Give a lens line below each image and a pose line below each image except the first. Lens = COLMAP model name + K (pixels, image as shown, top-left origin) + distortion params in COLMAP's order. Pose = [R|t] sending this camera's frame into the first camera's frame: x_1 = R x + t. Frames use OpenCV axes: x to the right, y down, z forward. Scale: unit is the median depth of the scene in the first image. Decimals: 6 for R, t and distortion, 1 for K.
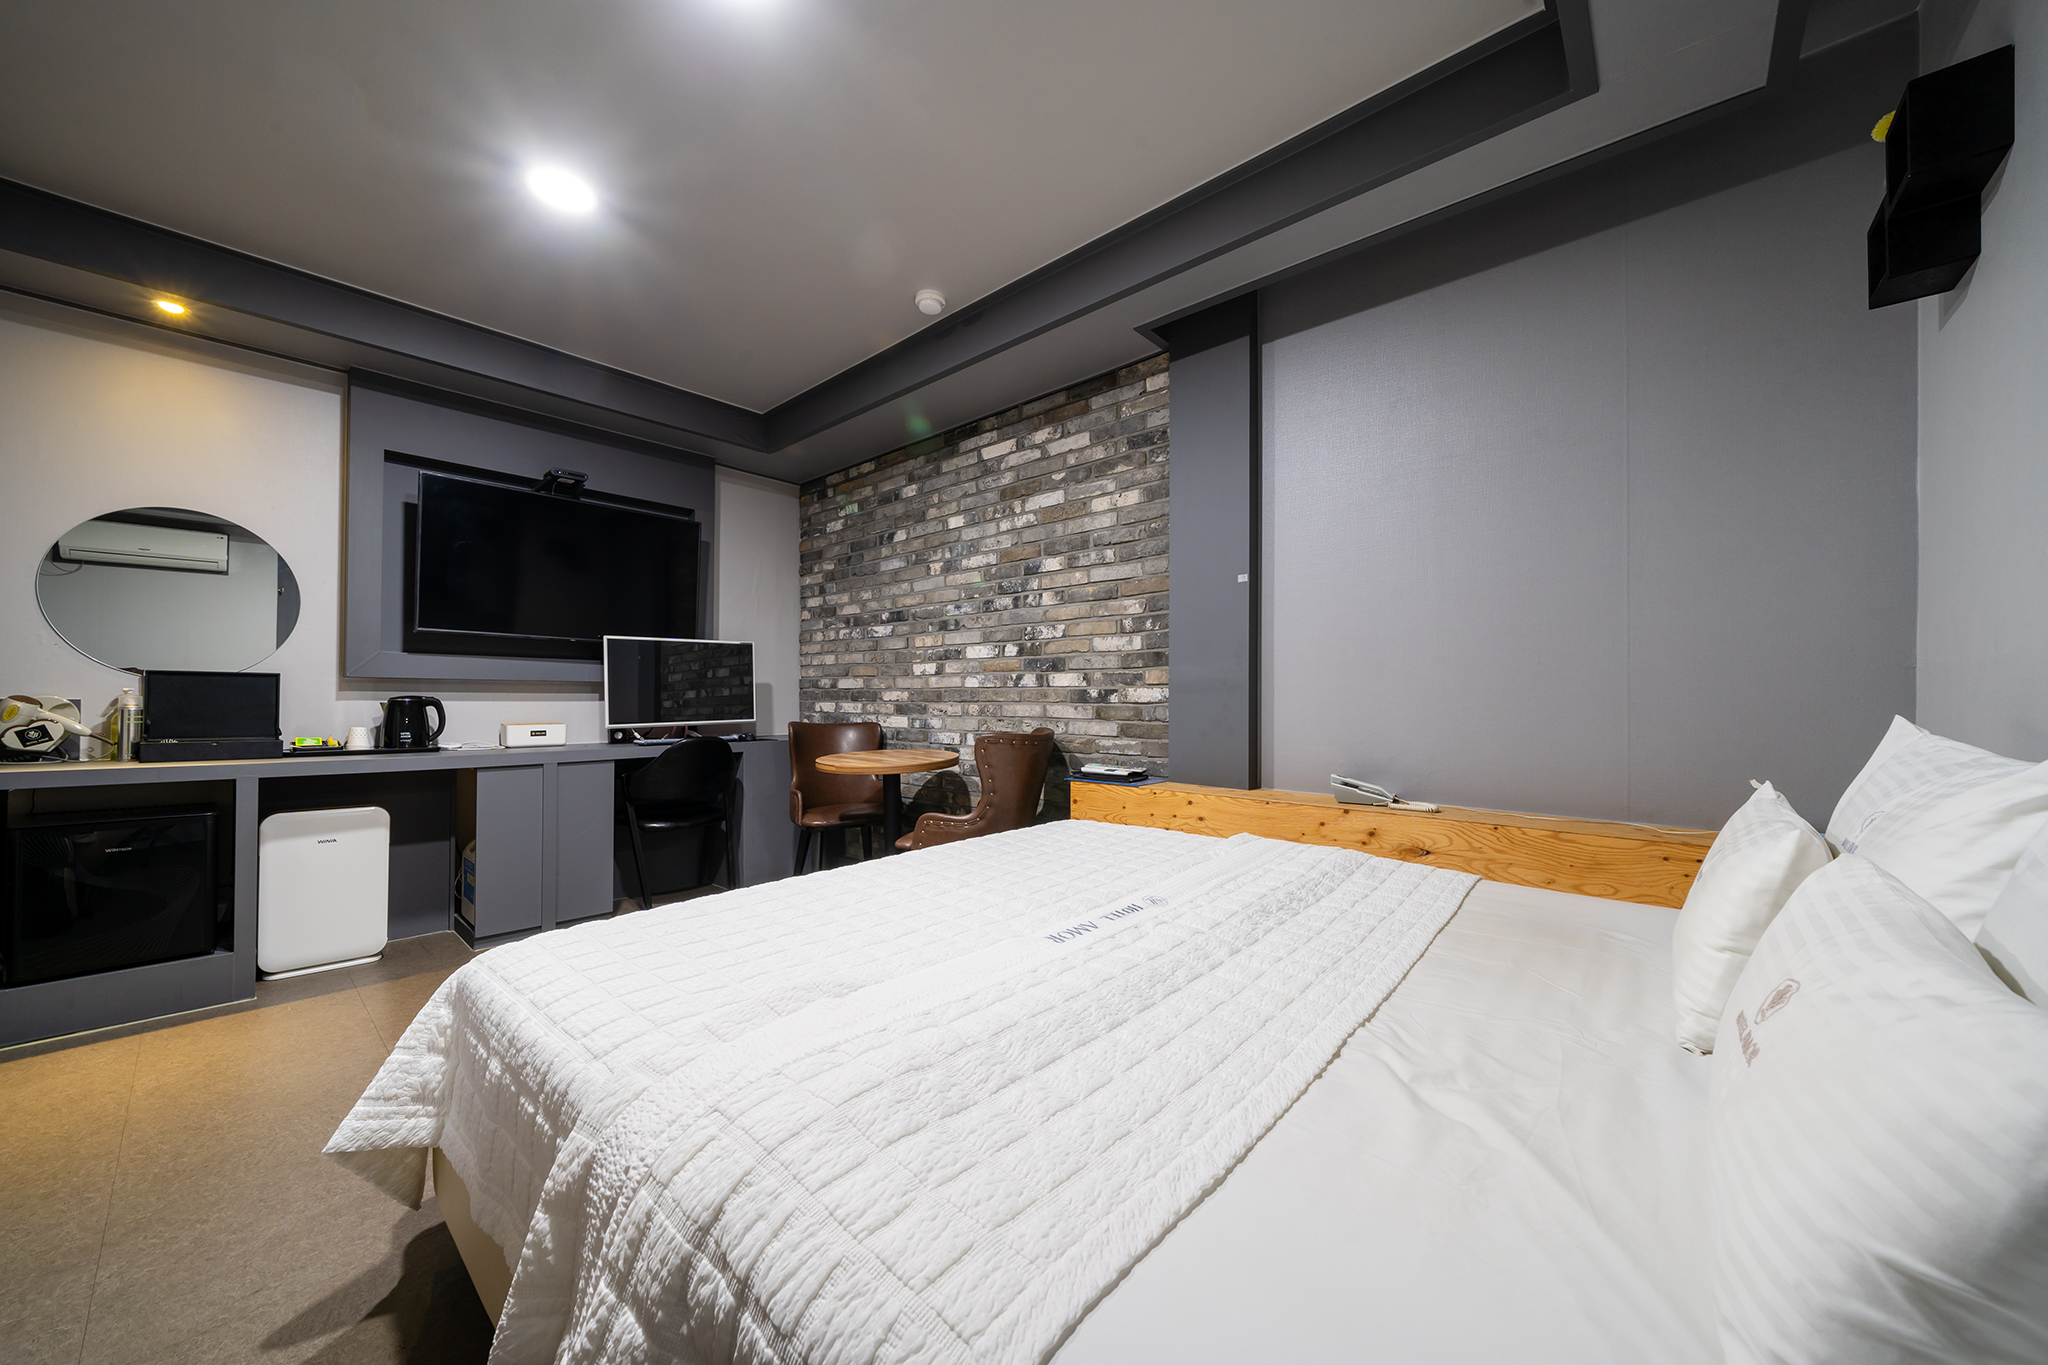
lens RADIAL K [[726.3, 0, 1017.4], [0, 726.3, 690.3], [0, 0, 1]] dist [-0.000387, -0.000080]
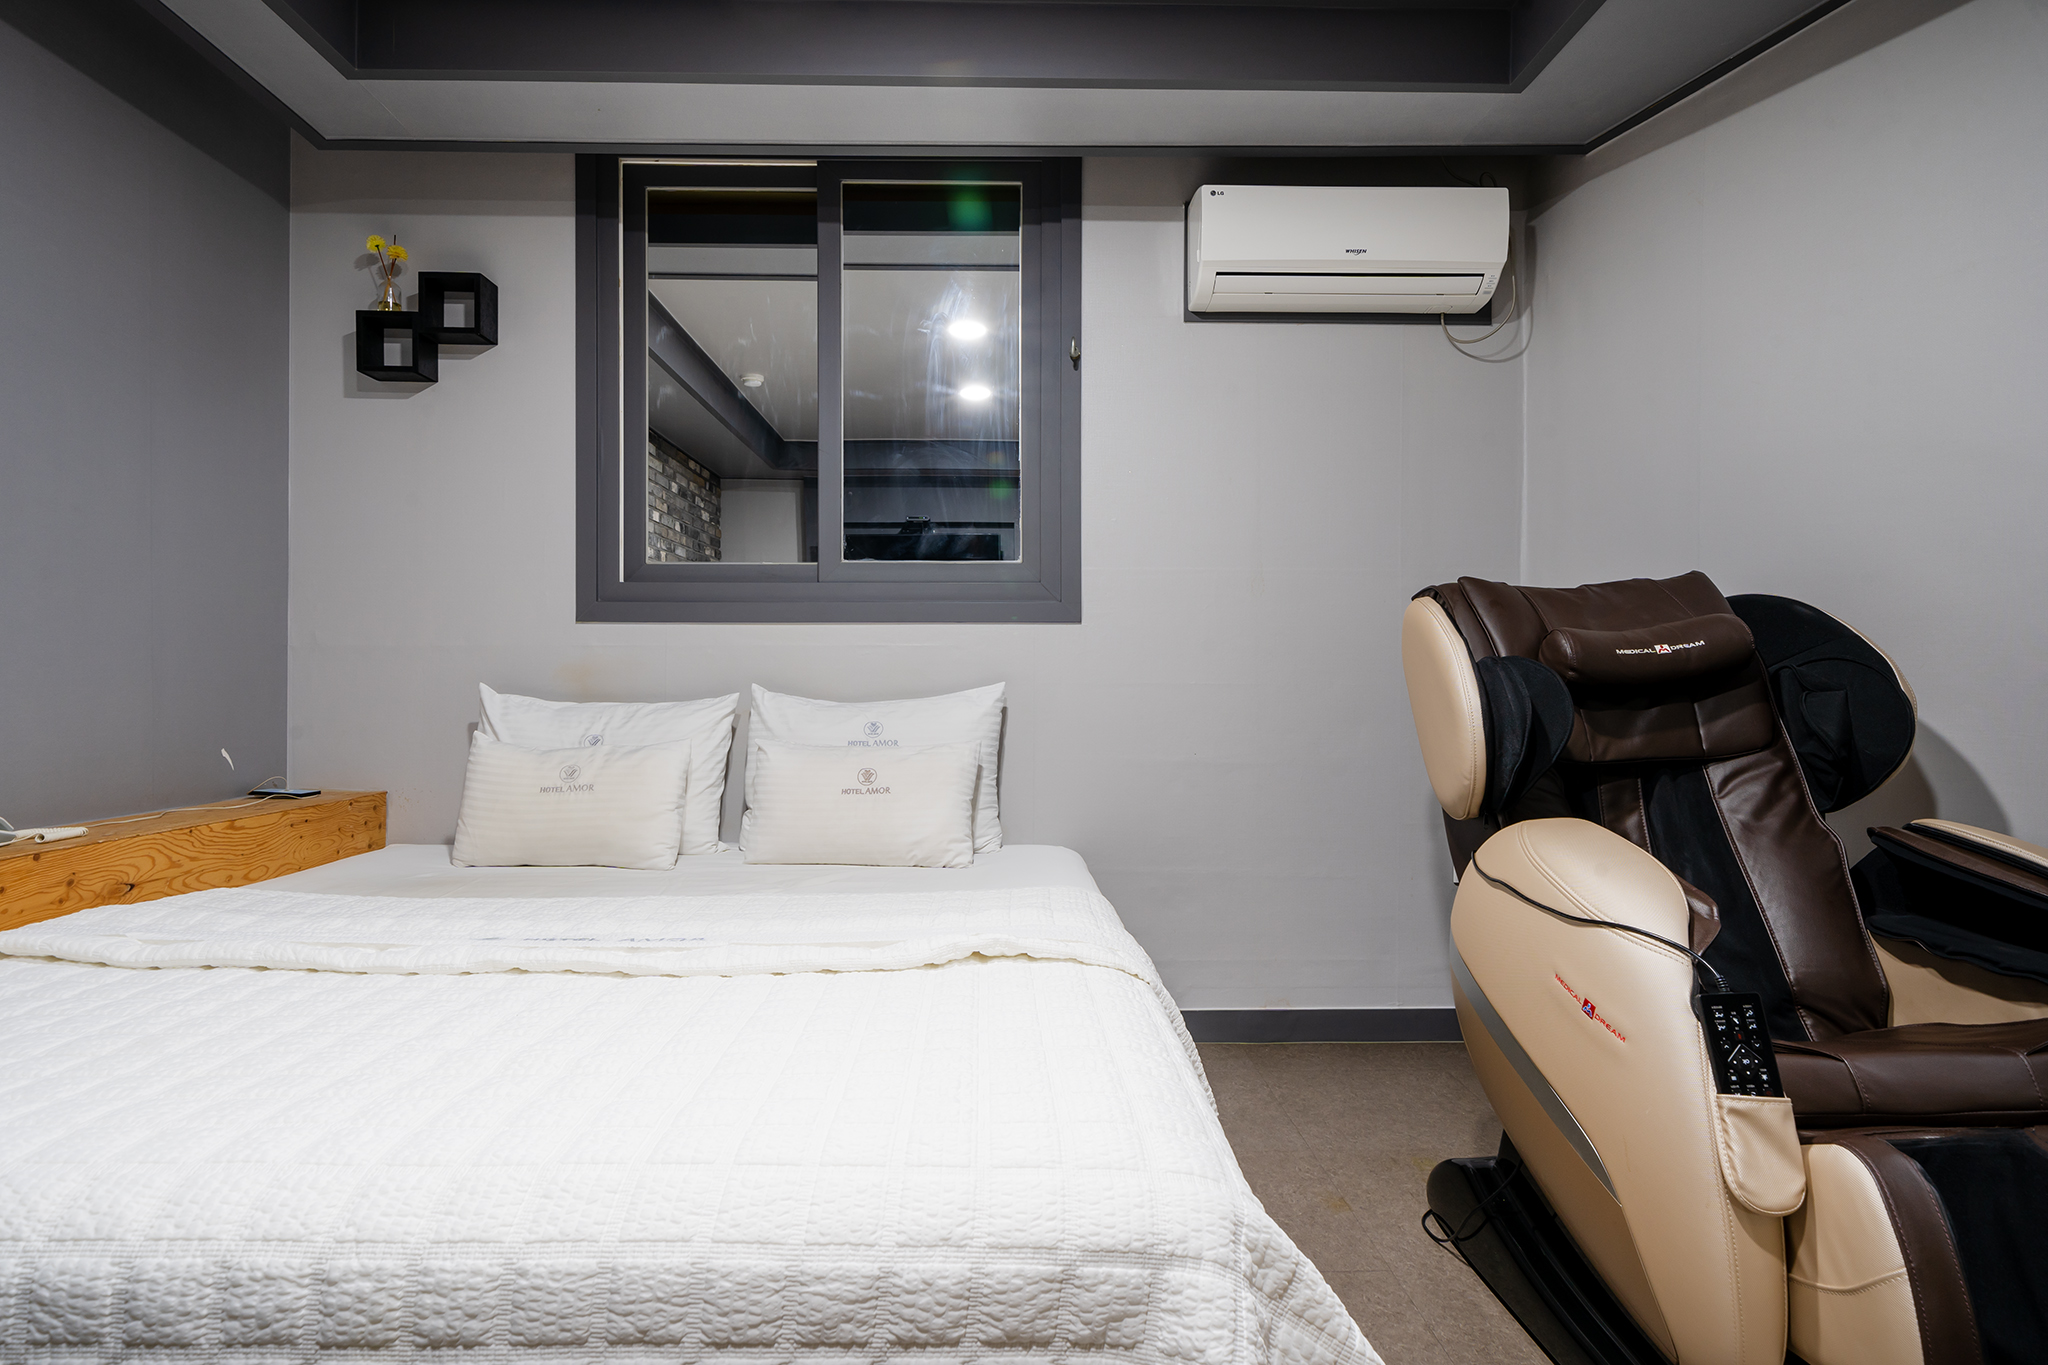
lens RADIAL K [[1132.3, 0, 1019.5], [0, 1132.3, 693.6], [0, 0, 1]] dist [0.005004, 0.000311]
pose [[-0.688859, -0.007810, 0.724854, -0.483372], [-0.007748, 0.999964, 0.003411, 0.015063], [-0.724854, -0.003266, -0.688894, 0.664642]]
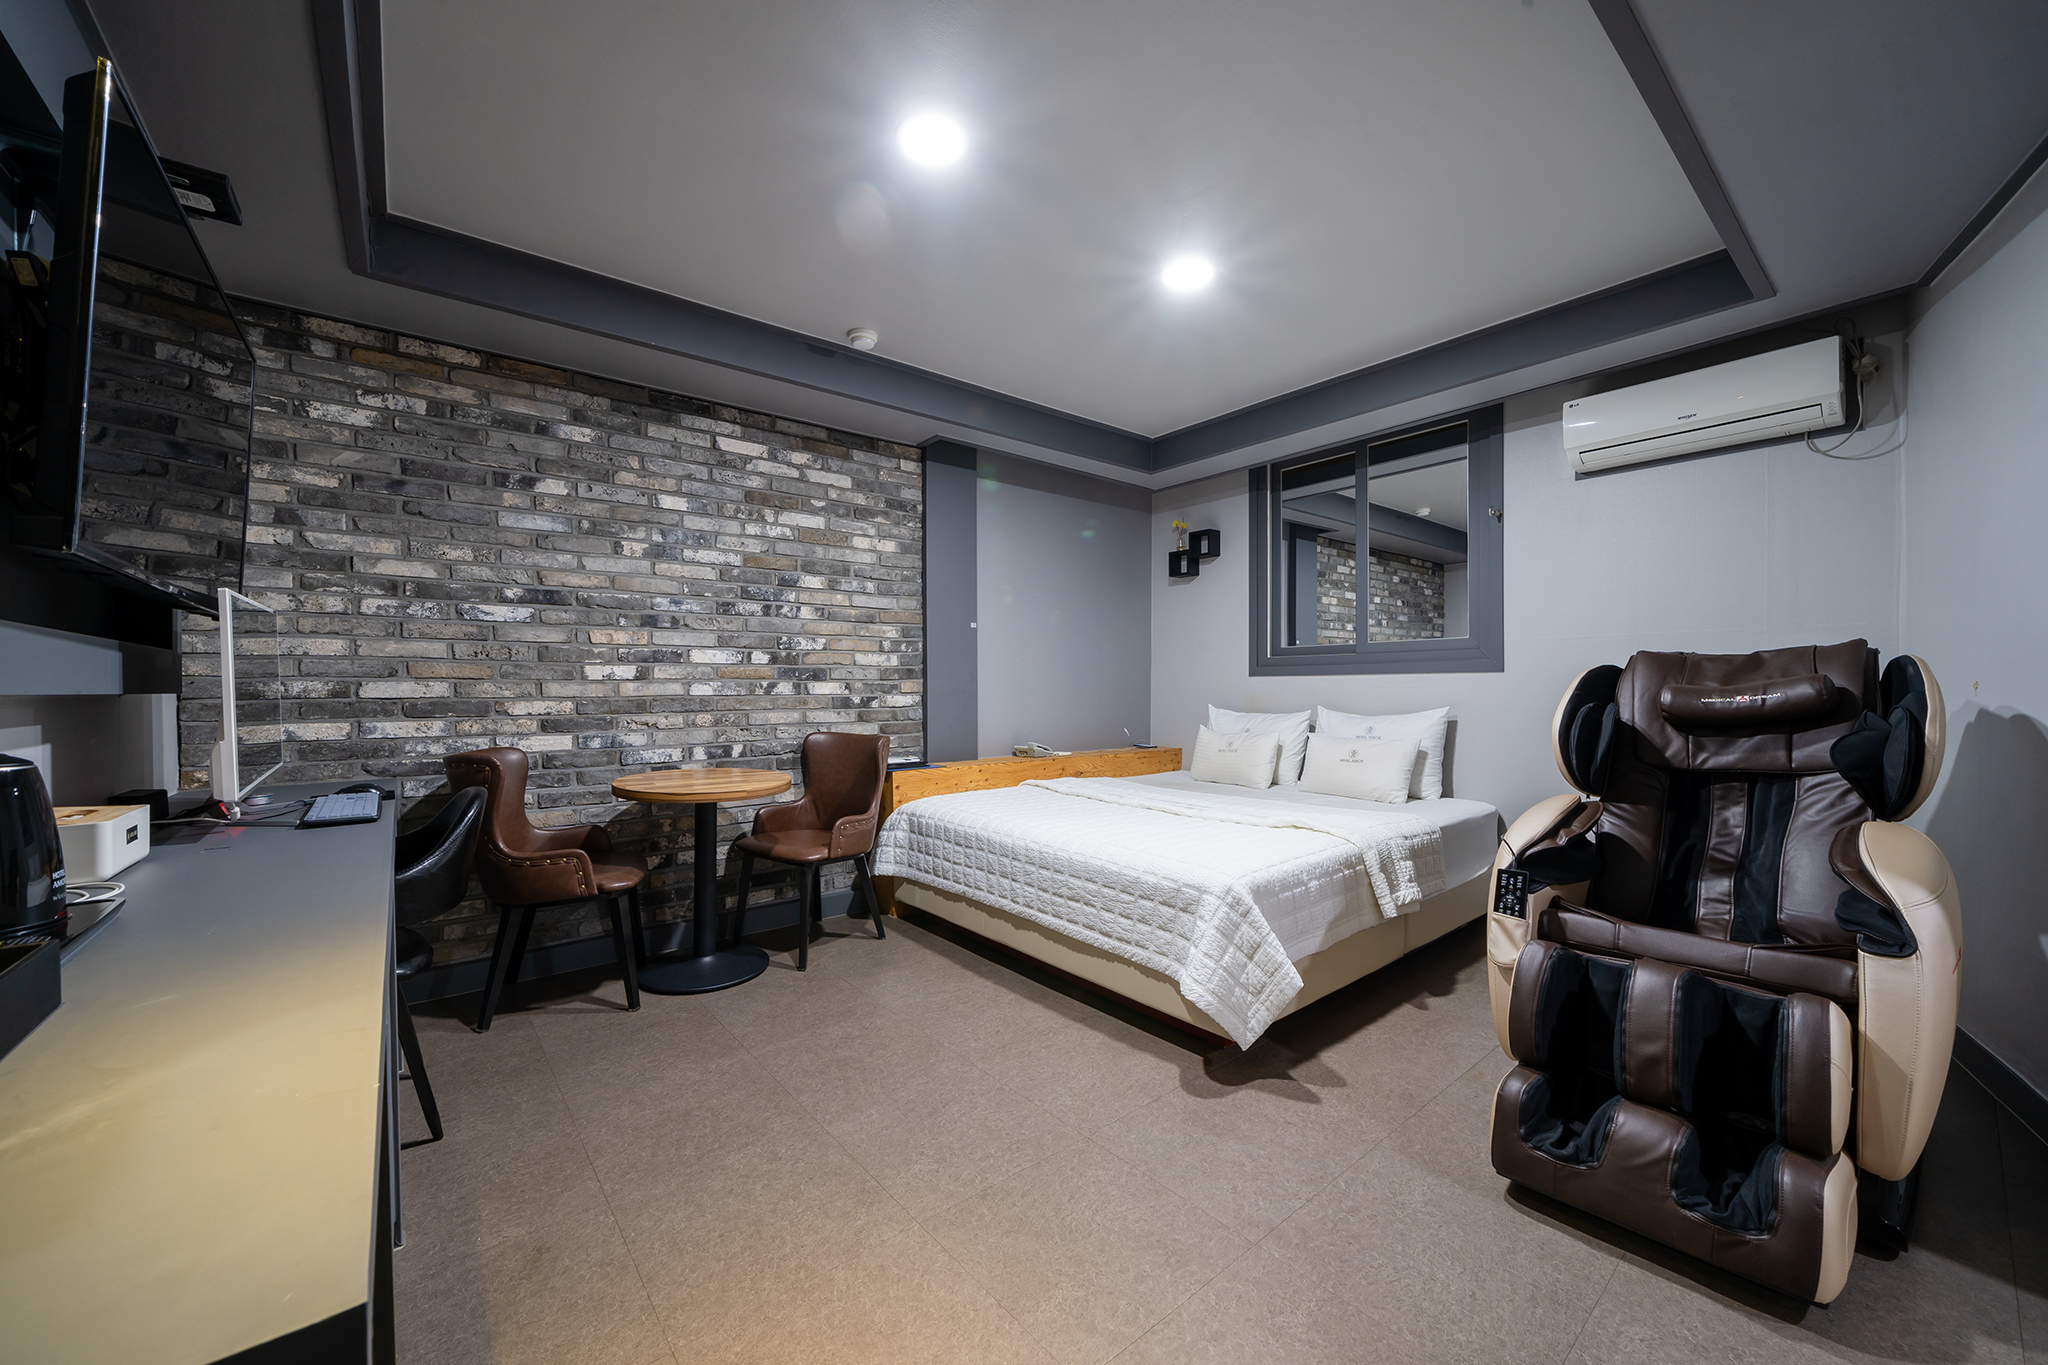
lens RADIAL K [[779.6, 0, 1024.5], [0, 779.6, 686.1], [0, 0, 1]] dist [-0.003120, -0.000116]
pose [[0.146255, 0.000415, 0.989247, -1.005177], [-0.003548, 0.999994, 0.000105, -0.017873], [-0.989241, -0.003525, 0.146255, 0.487880]]
